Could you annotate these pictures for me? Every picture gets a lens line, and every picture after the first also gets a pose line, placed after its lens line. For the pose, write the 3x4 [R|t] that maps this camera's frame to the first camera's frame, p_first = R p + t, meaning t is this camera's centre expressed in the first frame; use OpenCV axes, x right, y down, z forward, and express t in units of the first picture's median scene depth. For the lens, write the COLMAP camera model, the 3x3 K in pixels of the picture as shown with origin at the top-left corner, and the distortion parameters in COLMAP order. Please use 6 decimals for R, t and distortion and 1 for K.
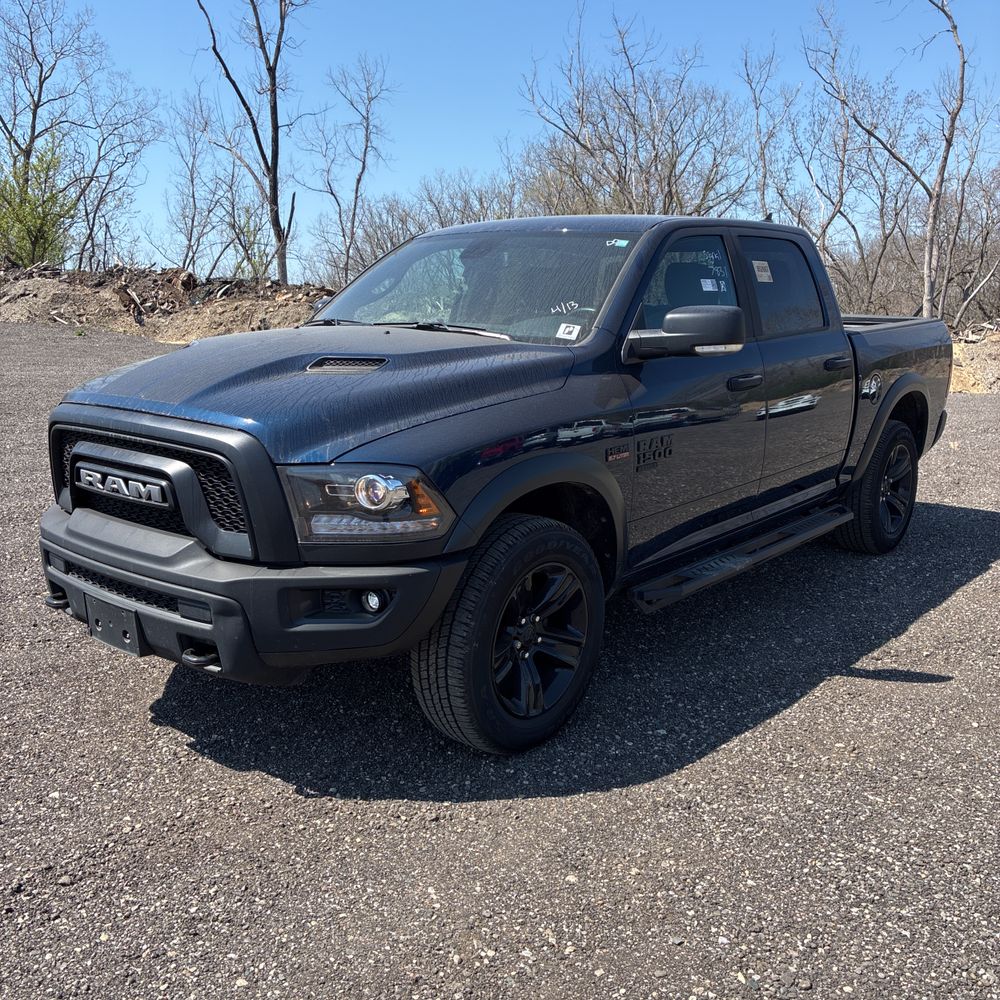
lens RADIAL K [[1037.0, 0, 500.0], [0, 1037.0, 500.0], [0, 0, 1]] dist [0.008562, 0.028107]
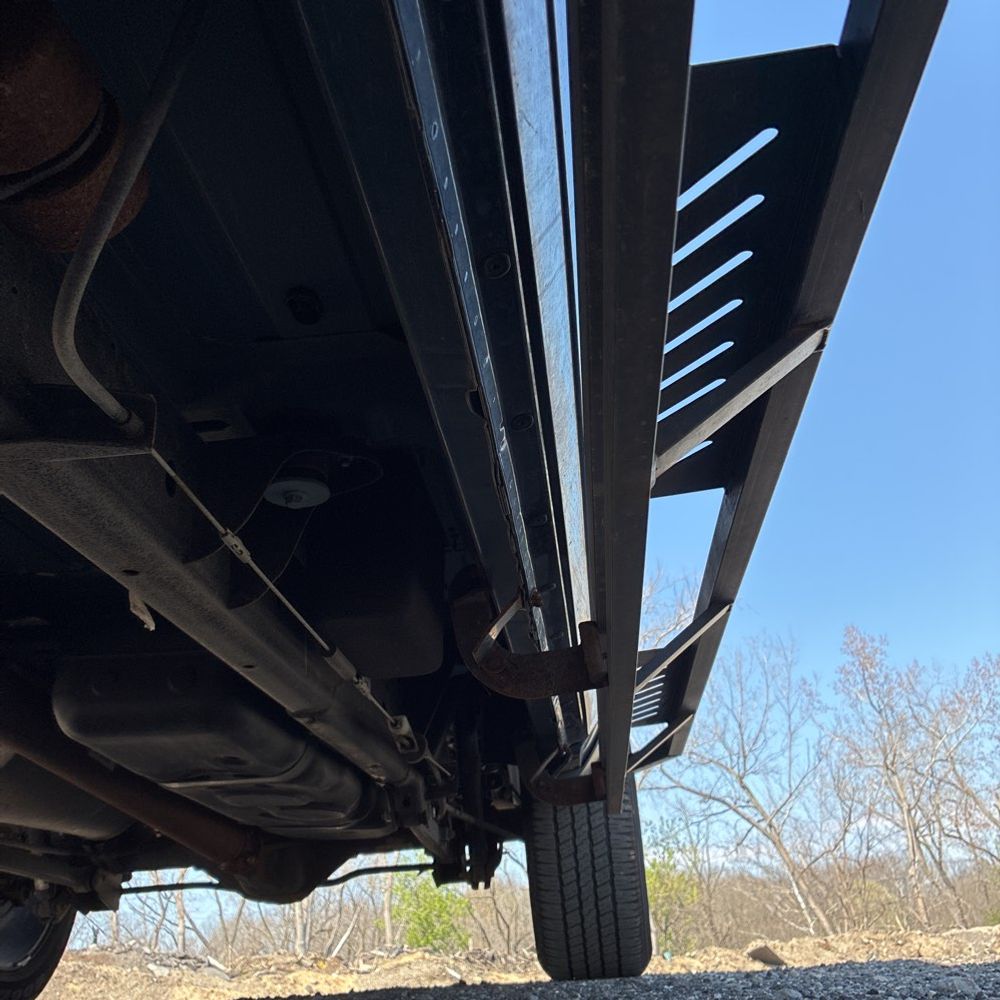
lens RADIAL K [[1012.5, 0, 512.6], [0, 1012.5, 499.7], [0, 0, 1]] dist [0.010379, 0.005269]
pose [[0.818776, 0.203683, 0.536767, 0.019872], [0.173003, 0.803957, -0.568967, 0.034580], [-0.547426, 0.558719, 0.623023, 0.186315]]
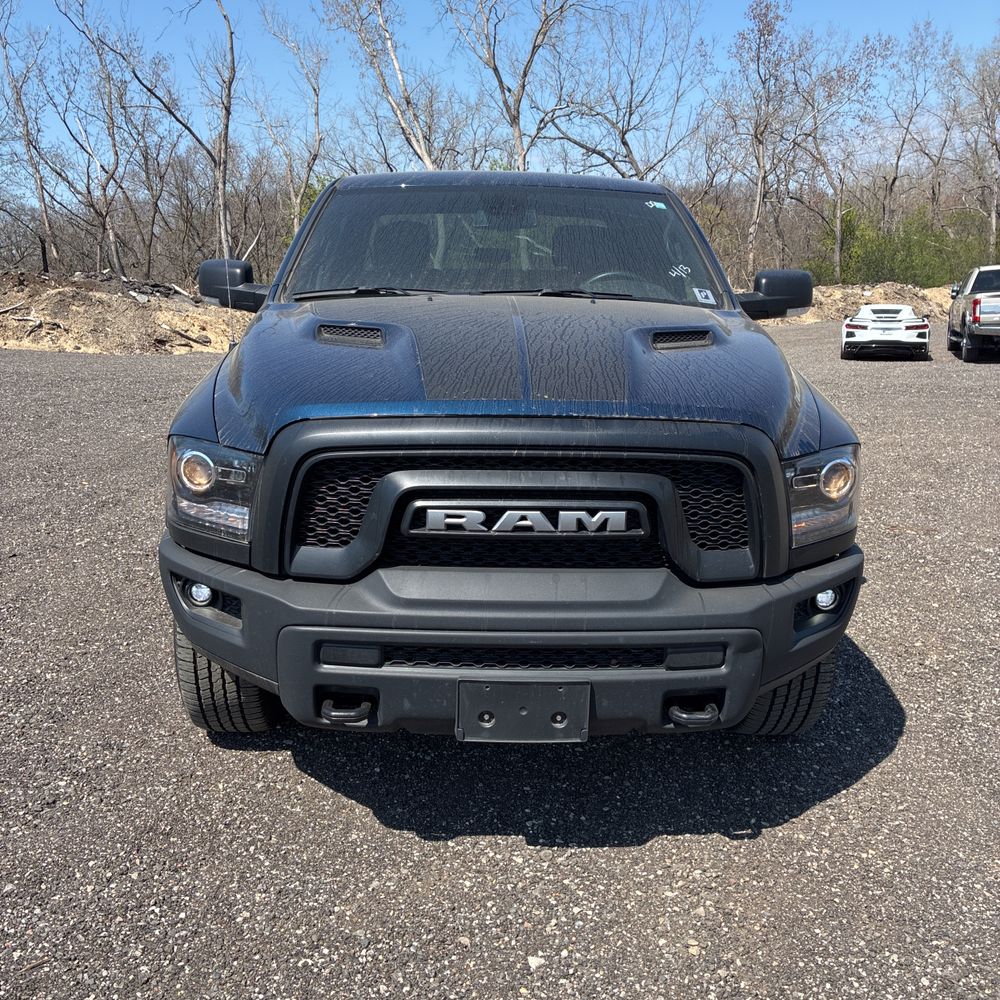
lens RADIAL K [[1037.0, 0, 500.0], [0, 1037.0, 500.0], [0, 0, 1]] dist [0.008562, 0.028107]
pose [[0.740324, -0.148131, 0.655727, -0.127712], [0.125993, 0.988710, 0.081104, -0.013435], [-0.660338, 0.022574, 0.750629, 0.070118]]
